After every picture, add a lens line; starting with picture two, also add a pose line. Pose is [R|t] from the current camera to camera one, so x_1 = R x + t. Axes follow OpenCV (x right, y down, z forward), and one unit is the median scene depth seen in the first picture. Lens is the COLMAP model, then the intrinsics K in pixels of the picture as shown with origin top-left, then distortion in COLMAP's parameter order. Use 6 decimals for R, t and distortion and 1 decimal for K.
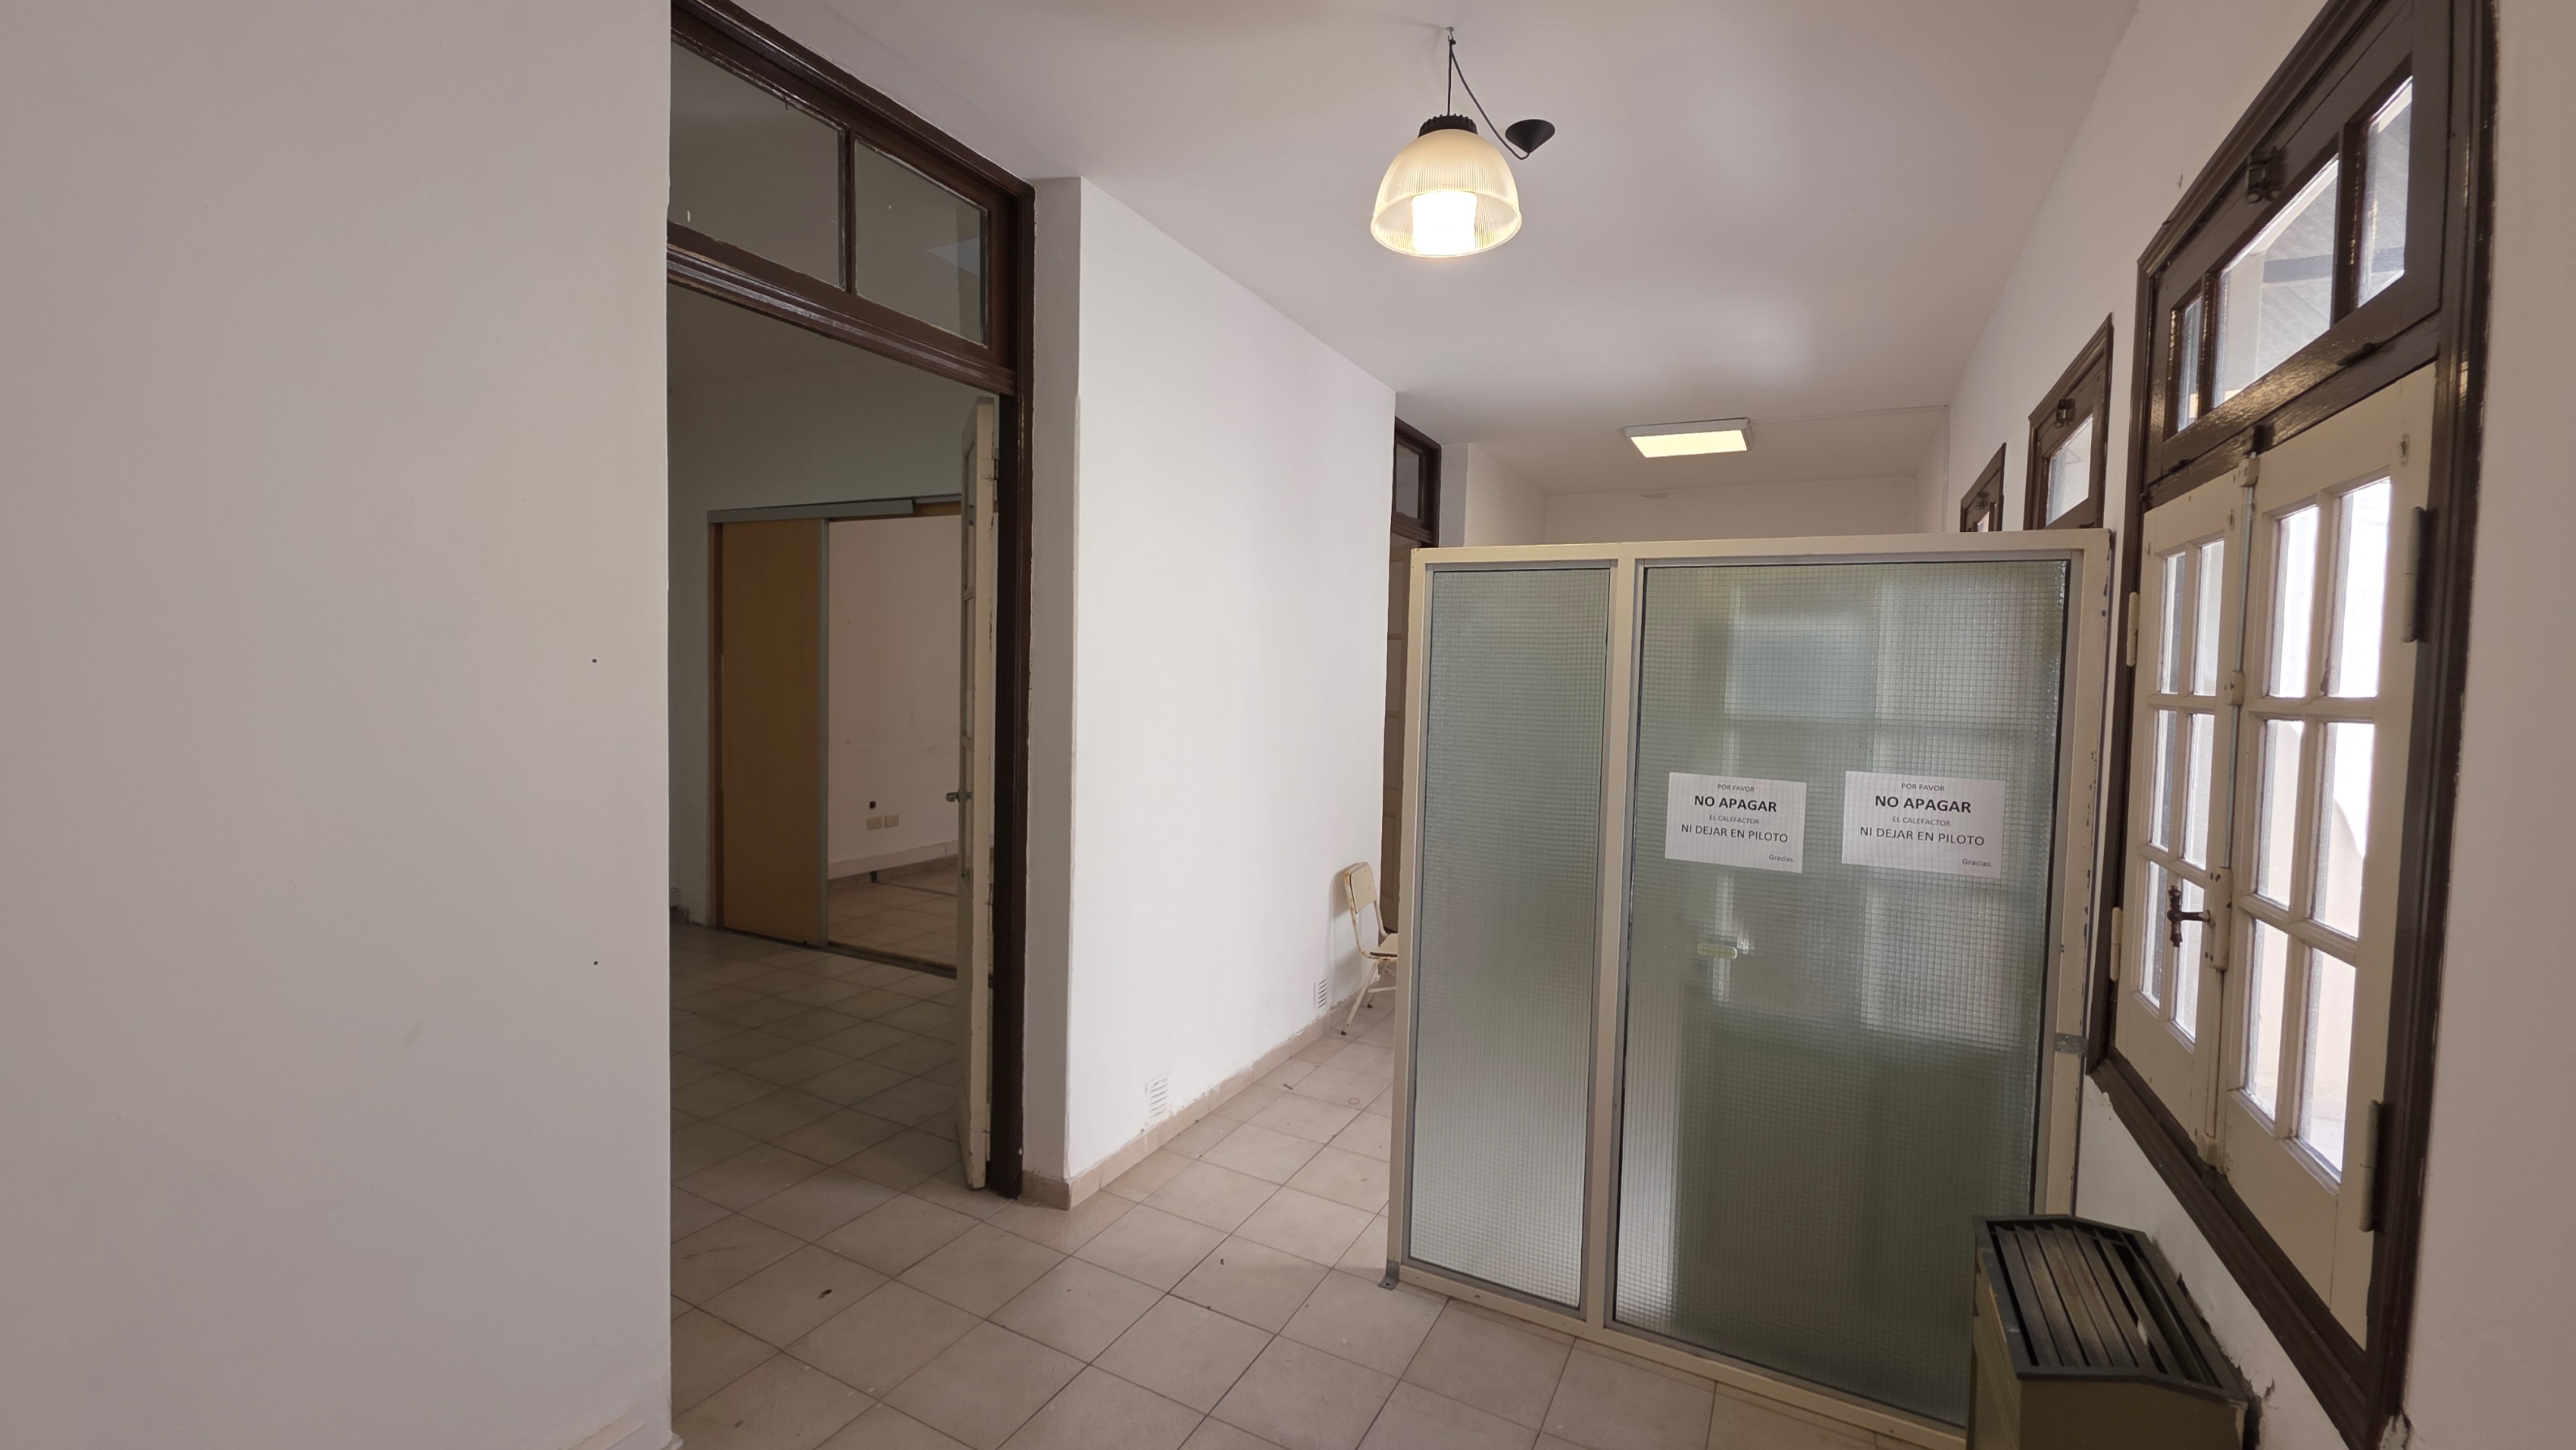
lens RADIAL K [[1030.1, 0, 1286.1], [0, 1030.1, 709.9], [0, 0, 1]] dist [0.012293, -0.008633]
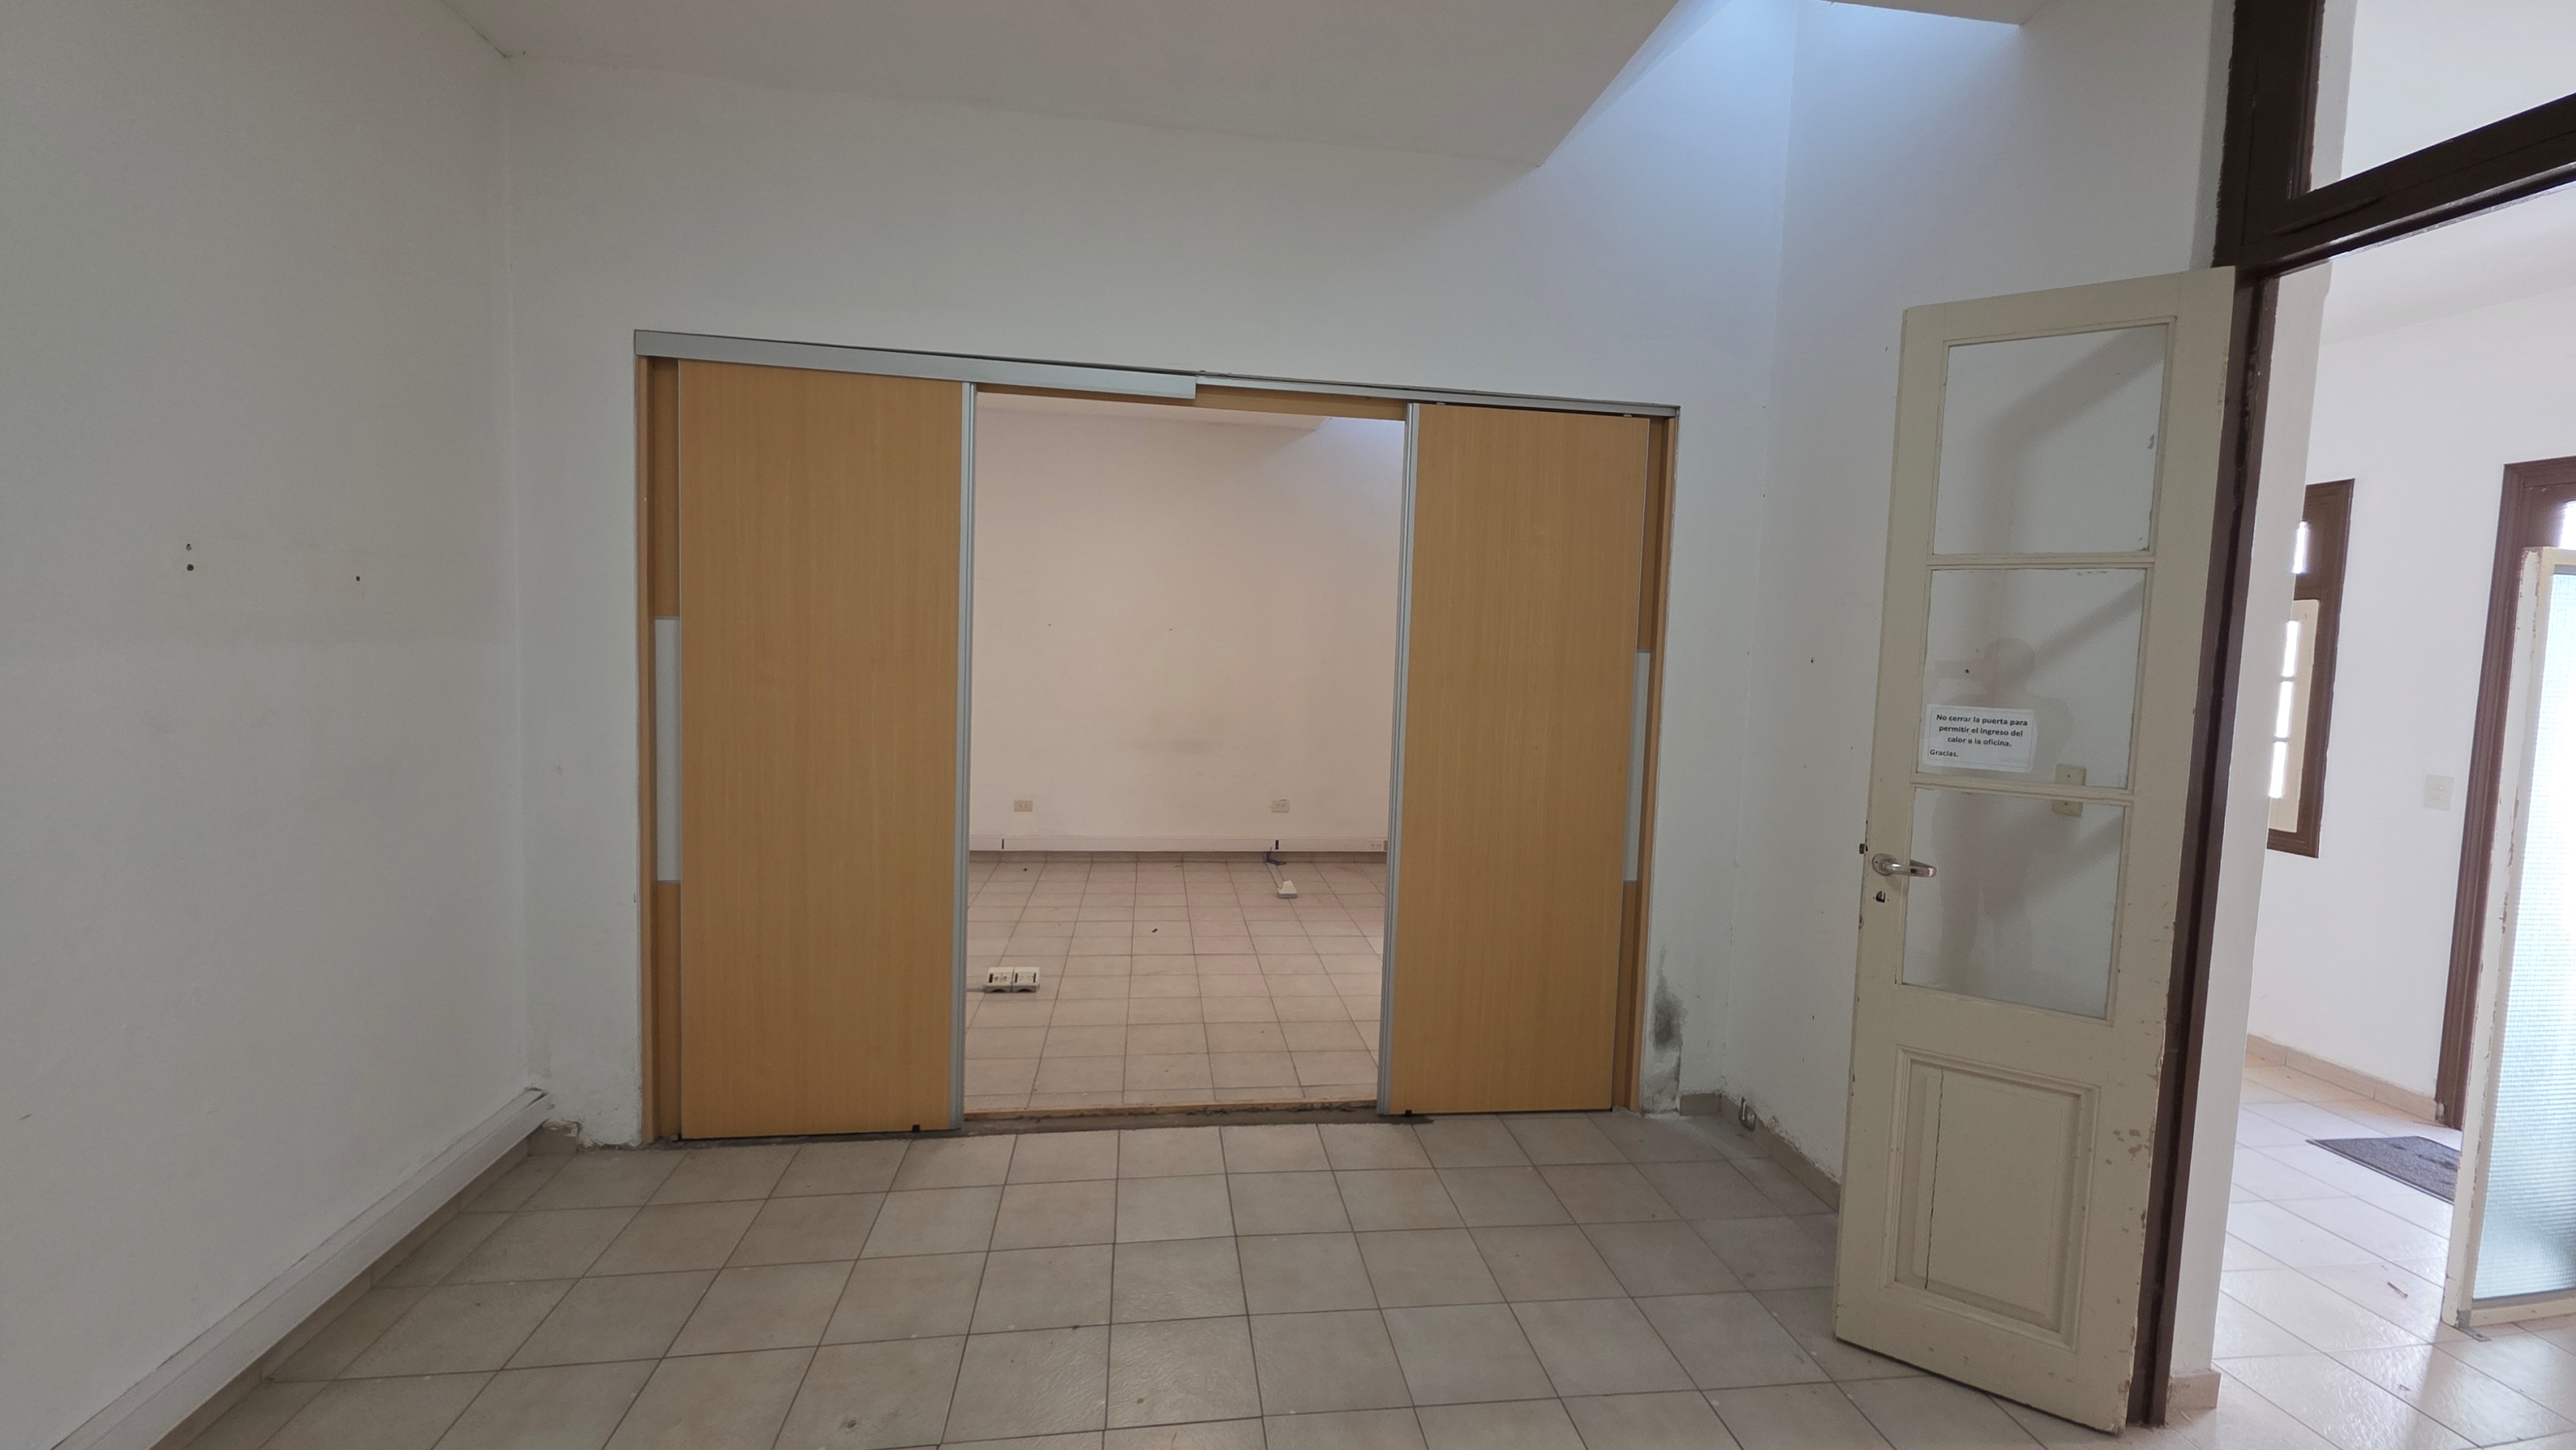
lens RADIAL K [[1030.1, 0, 1283.9], [0, 1030.1, 713.2], [0, 0, 1]] dist [0.012293, -0.008633]
pose [[0.817870, -0.037650, 0.574171, -1.283335], [0.011072, 0.998702, 0.049717, -0.065990], [-0.575297, -0.034305, 0.817225, 0.871234]]
